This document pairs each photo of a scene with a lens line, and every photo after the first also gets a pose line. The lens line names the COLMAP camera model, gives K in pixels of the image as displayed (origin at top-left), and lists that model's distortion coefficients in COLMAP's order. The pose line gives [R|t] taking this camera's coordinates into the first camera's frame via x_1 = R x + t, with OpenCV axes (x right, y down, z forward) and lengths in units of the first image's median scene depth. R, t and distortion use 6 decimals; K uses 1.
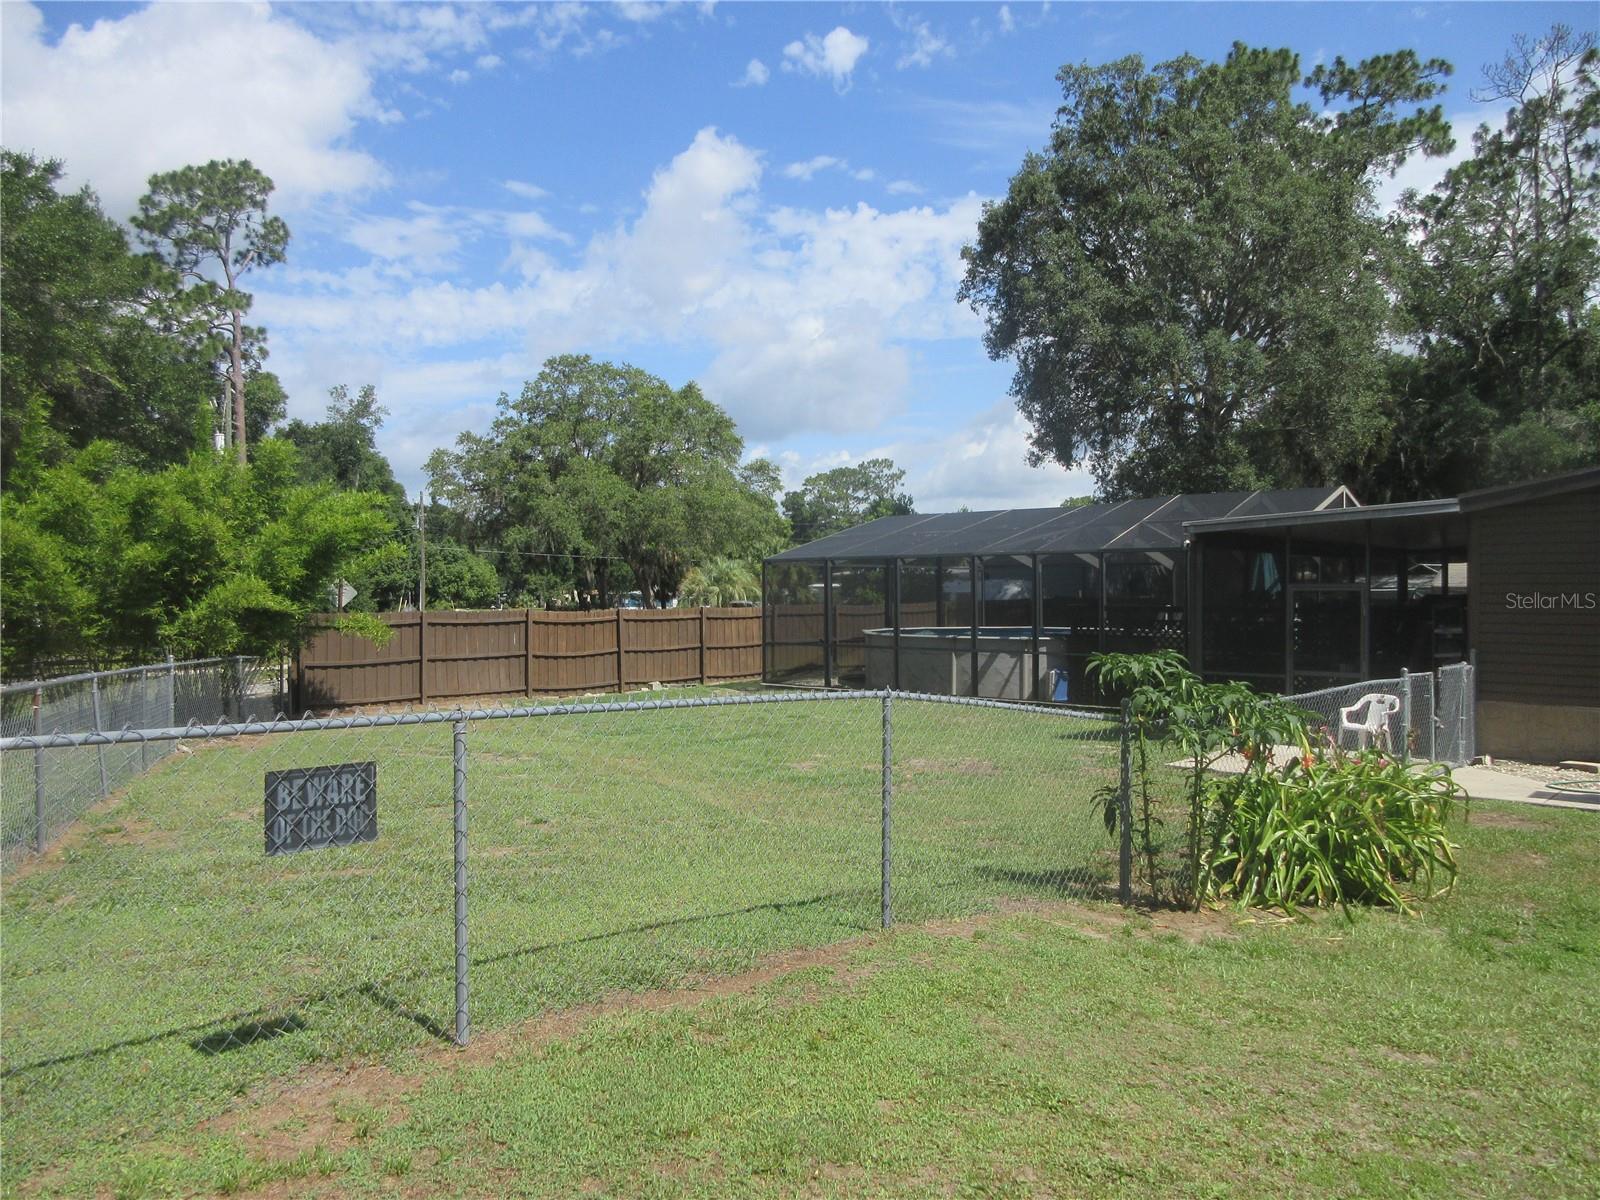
lens RADIAL K [[1124.2, 0, 800.0], [0, 1124.2, 600.0], [0, 0, 1]] dist [0.001325, -0.093917]
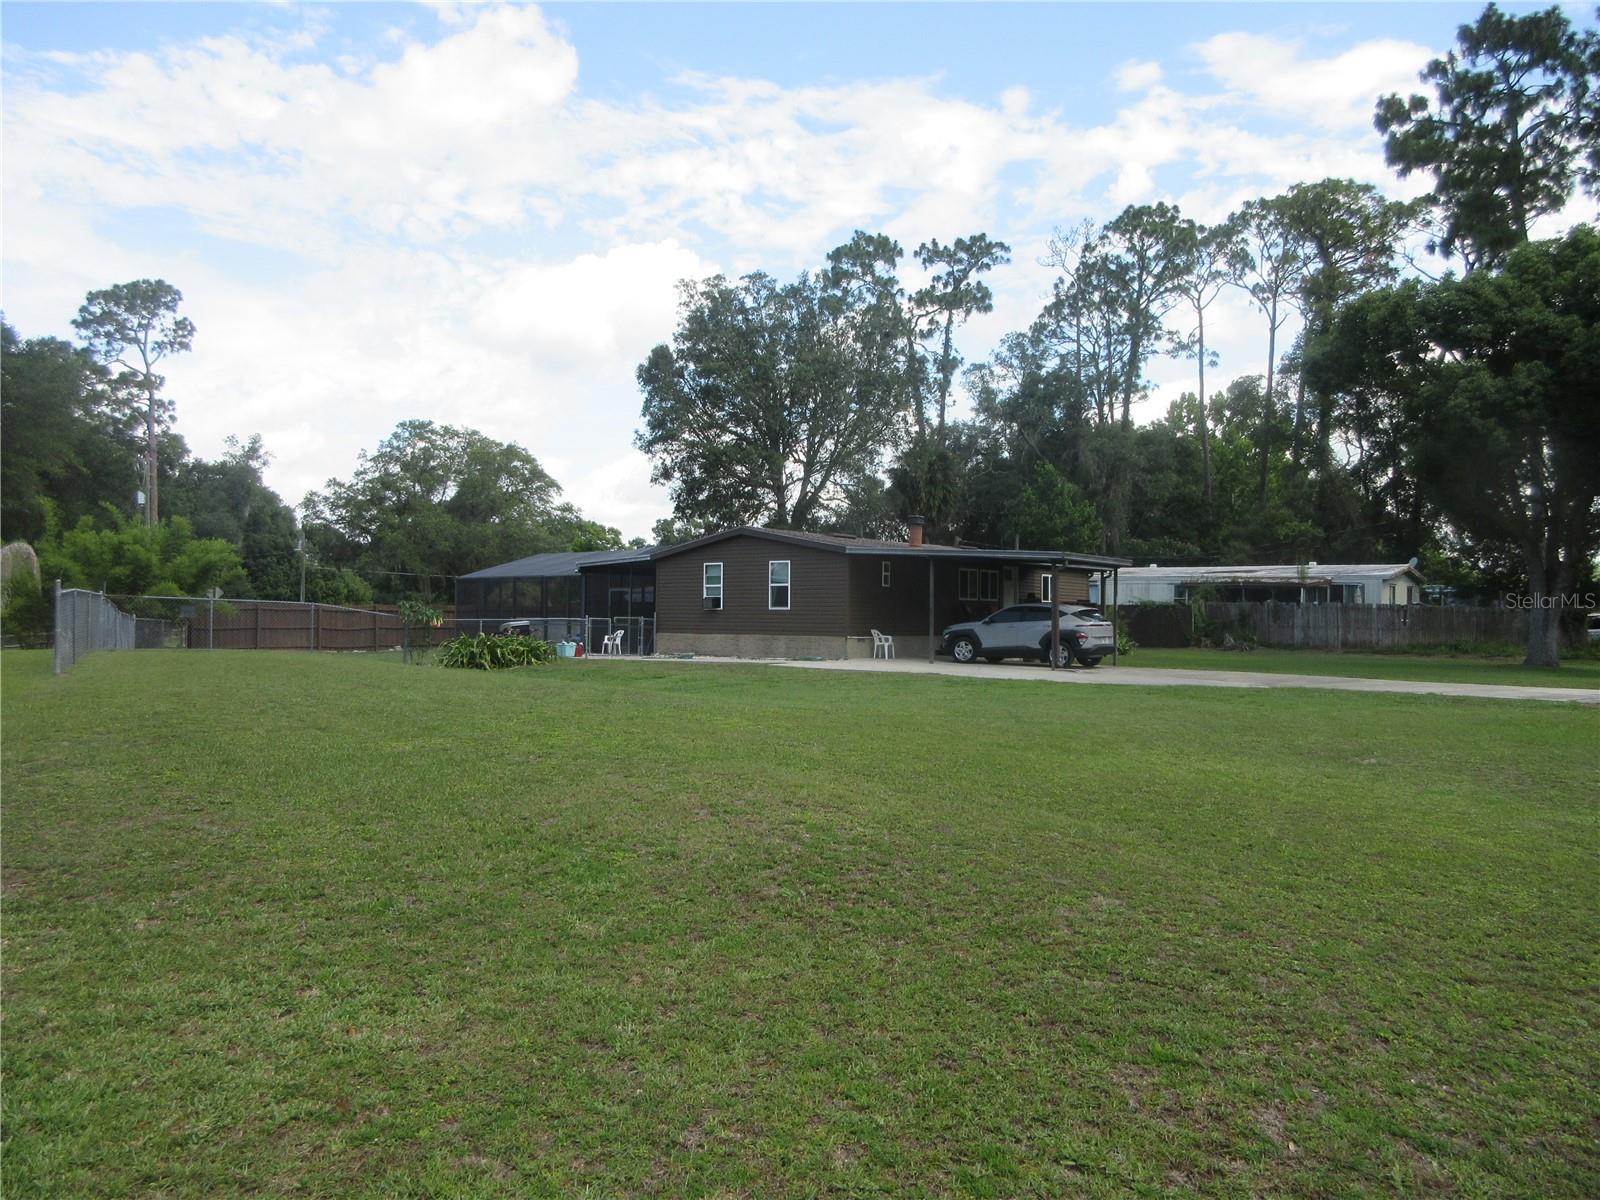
lens RADIAL K [[1161.4, 0, 800.0], [0, 1161.4, 600.0], [0, 0, 1]] dist [-0.017795, 0.000316]
pose [[0.998239, 0.014825, 0.057441, 0.200387], [-0.013588, 0.999669, -0.021867, 0.015222], [-0.057746, 0.021048, 0.998109, -0.435002]]
